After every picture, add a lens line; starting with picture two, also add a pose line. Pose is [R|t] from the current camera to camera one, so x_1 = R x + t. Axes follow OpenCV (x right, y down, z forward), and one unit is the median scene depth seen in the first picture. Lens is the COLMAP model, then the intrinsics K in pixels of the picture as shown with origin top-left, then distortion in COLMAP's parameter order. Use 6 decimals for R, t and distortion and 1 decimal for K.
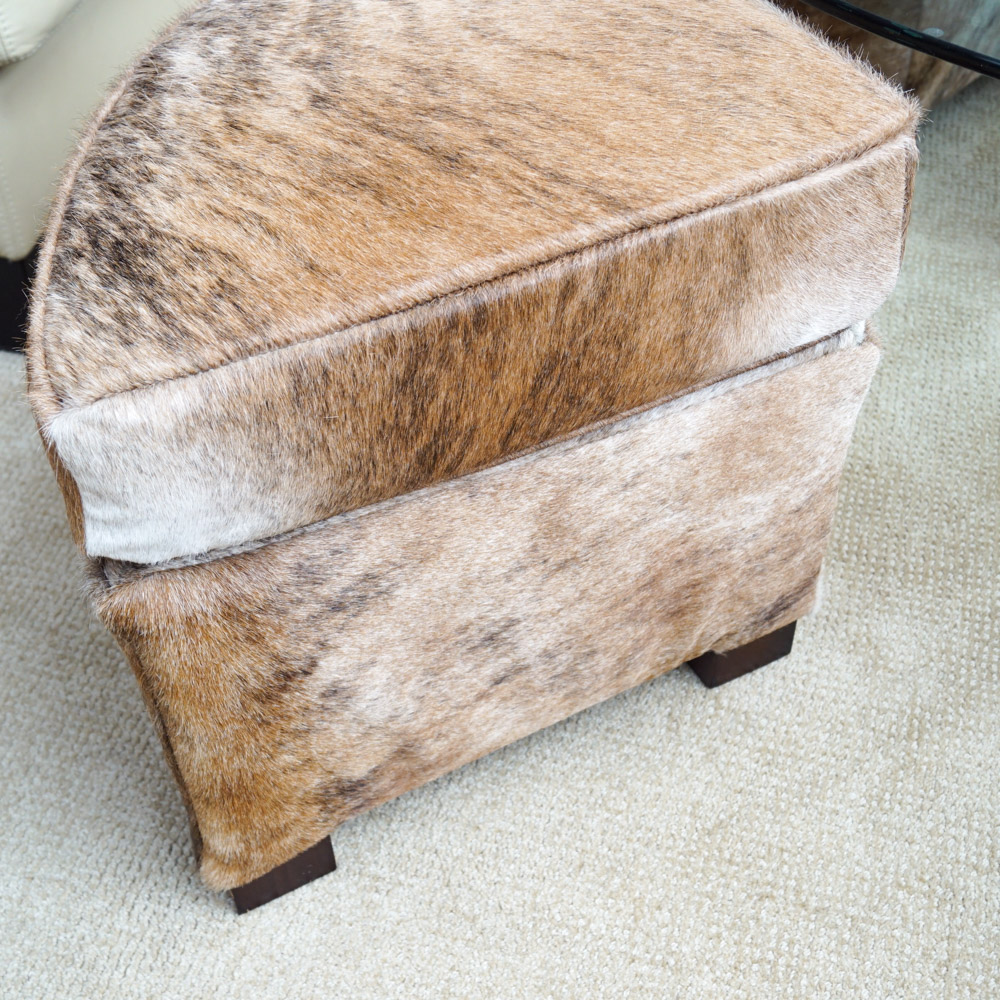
lens RADIAL K [[1419.5, 0, 492.8], [0, 1419.5, 518.4], [0, 0, 1]] dist [-0.067799, 0.000000]
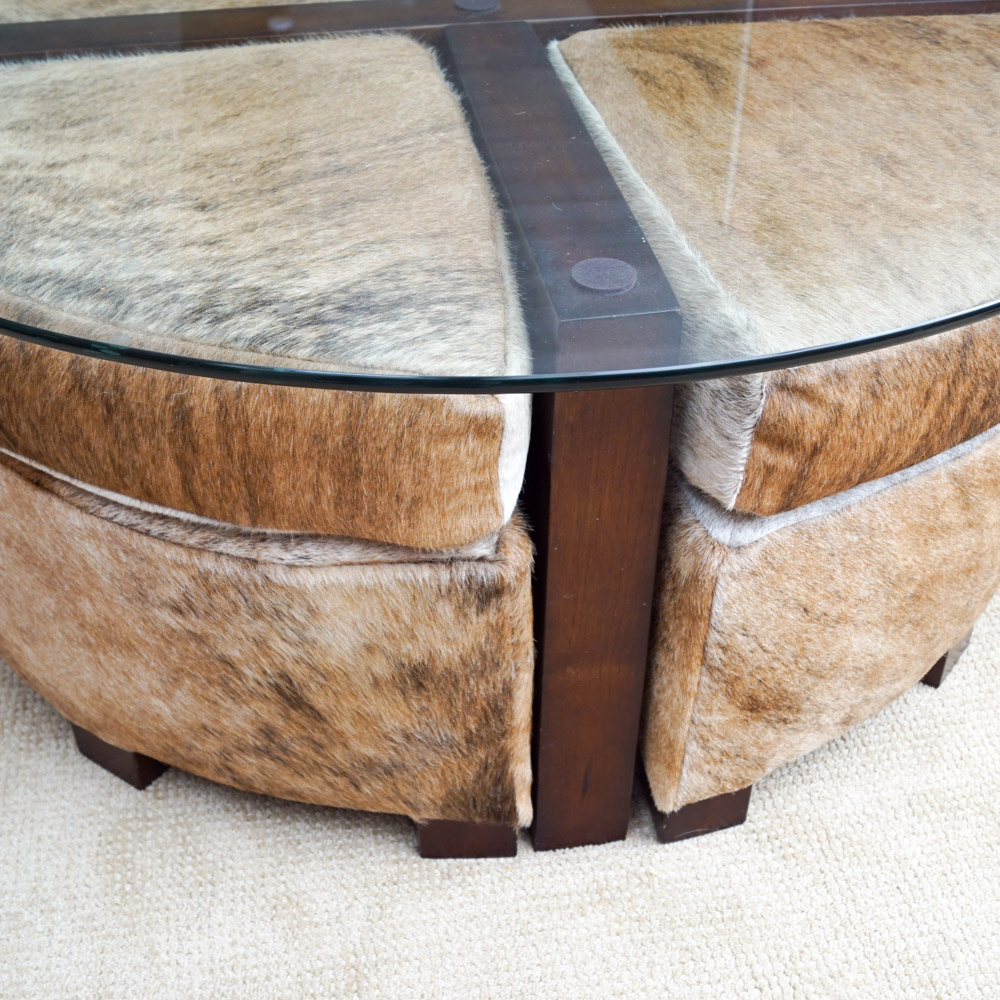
lens RADIAL K [[1419.5, 0, 487.4], [0, 1419.5, 496.5], [0, 0, 1]] dist [-0.067799, 0.000000]
pose [[0.283376, -0.578193, 0.765108, -1.102586], [0.688450, 0.678061, 0.257429, -0.280617], [-0.667634, 0.453790, 0.590203, 0.279390]]
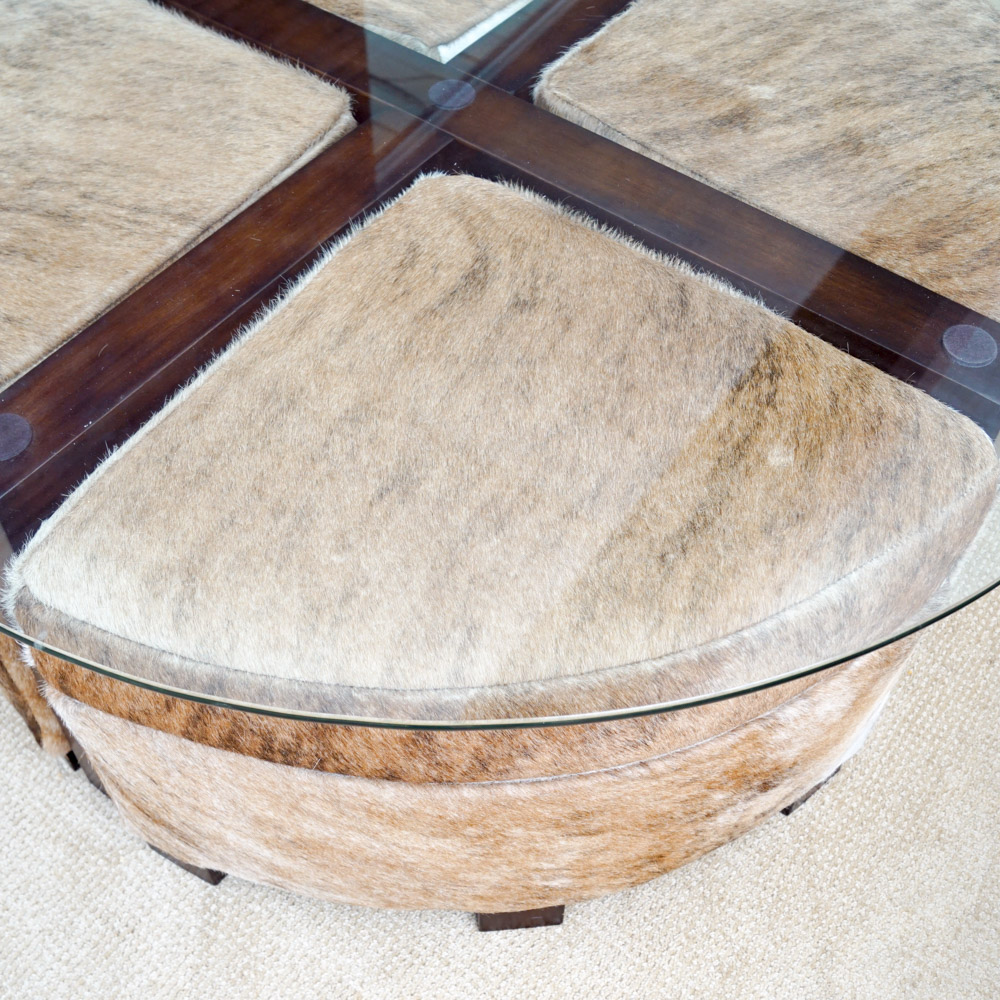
lens RADIAL K [[1335.8, 0, 463.4], [0, 1335.8, 490.0], [0, 0, 1]] dist [-0.065469, 0.000000]
pose [[0.899779, -0.334523, 0.280165, -0.131731], [0.307376, 0.941649, 0.137177, -0.046756], [-0.309705, -0.037313, 0.950100, -0.426483]]
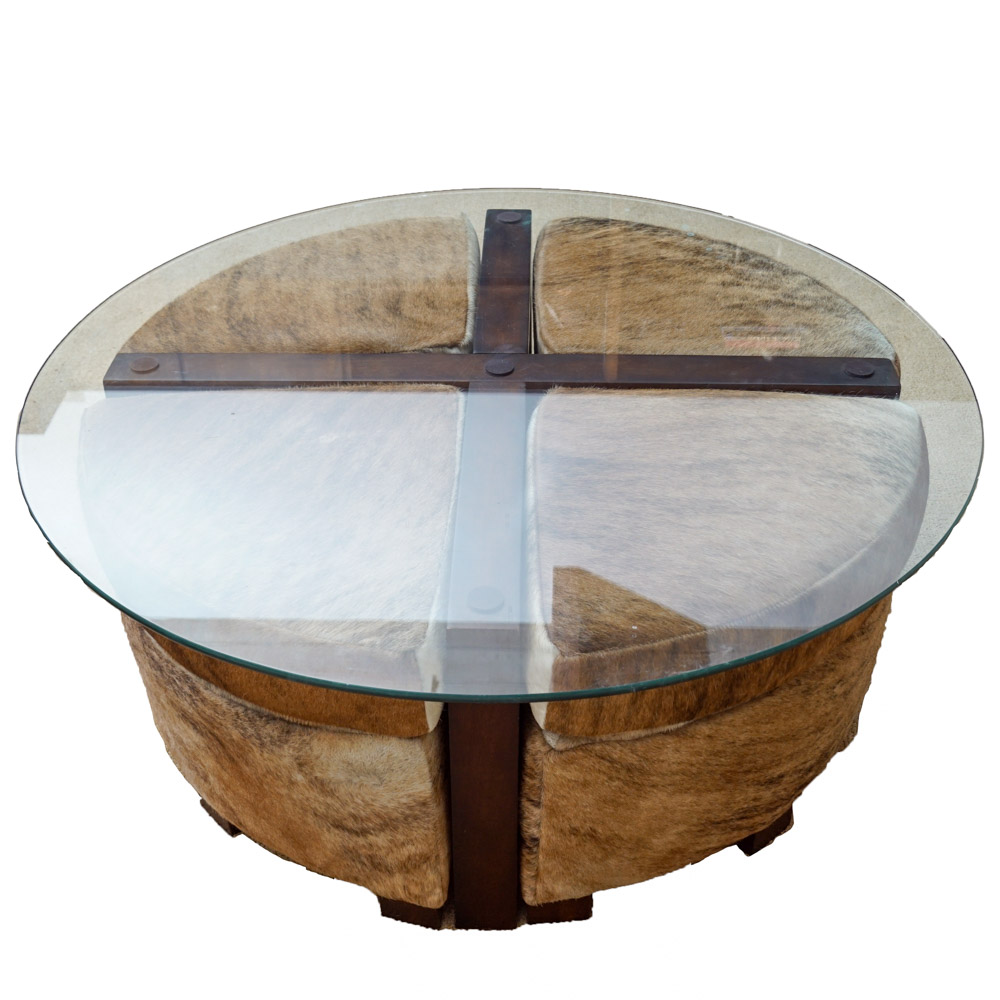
lens RADIAL K [[1335.8, 0, 491.9], [0, 1335.8, 500.6], [0, 0, 1]] dist [-0.065469, 0.000000]
pose [[-0.467638, 0.533411, -0.704831, 2.104622], [-0.624613, 0.364800, 0.690493, -1.712158], [0.625439, 0.763147, 0.162581, 0.756986]]
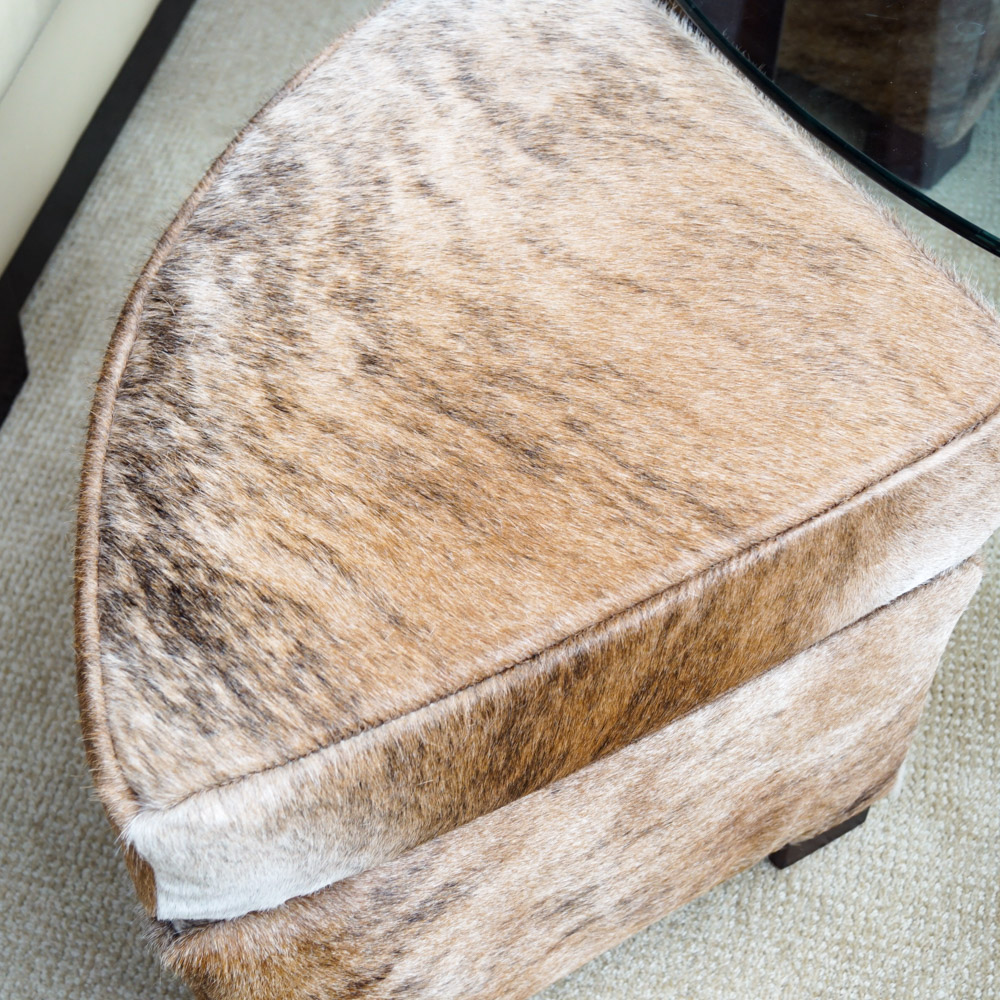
lens RADIAL K [[1721.4, 0, 490.3], [0, 1721.4, 502.2], [0, 0, 1]] dist [-0.052289, 0.000000]
pose [[0.998185, -0.039047, 0.045850, -0.102843], [0.034258, 0.994300, 0.100964, -0.323627], [-0.049531, -0.099210, 0.993833, -0.087397]]
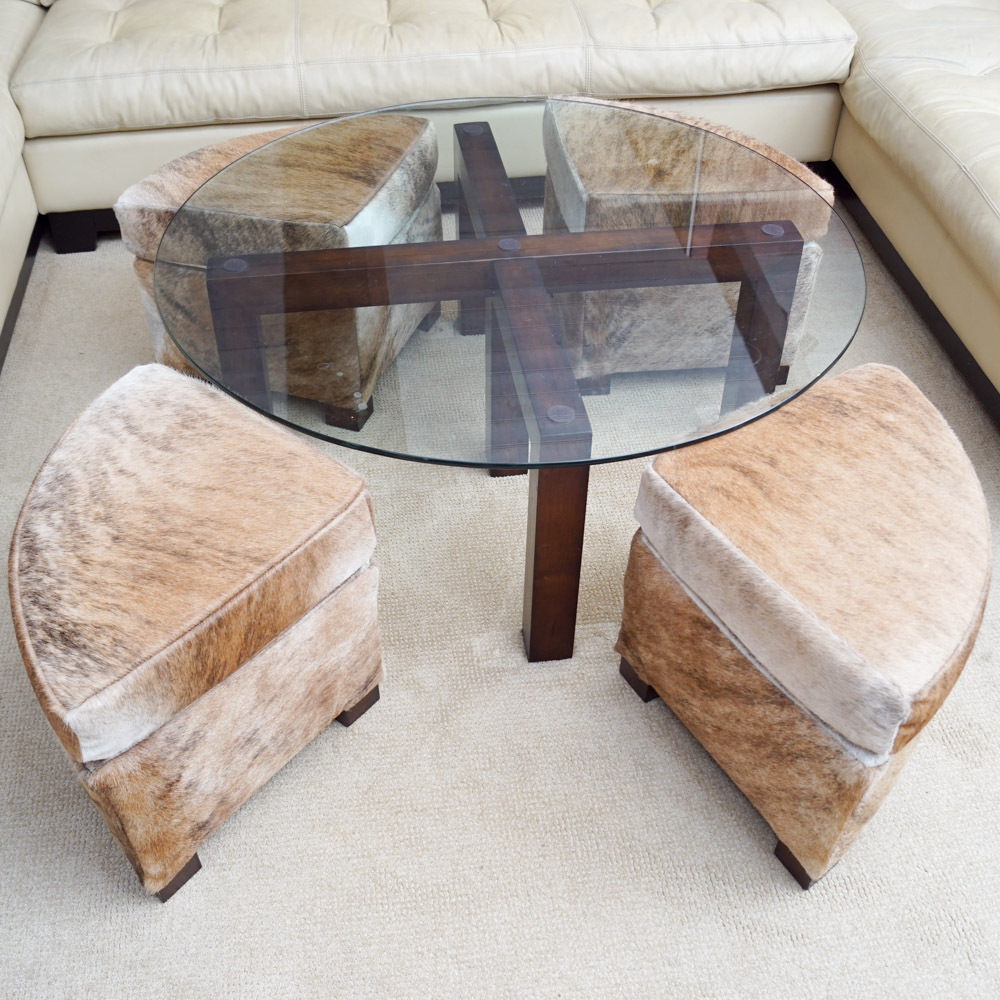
lens RADIAL K [[1155.1, 0, 484.1], [0, 1155.1, 515.7], [0, 0, 1]] dist [-0.082300, 0.000000]
pose [[0.917265, -0.259609, 0.302038, -0.129774], [0.271300, 0.962489, 0.003366, -0.181755], [-0.291582, 0.078855, 0.953290, -0.970279]]
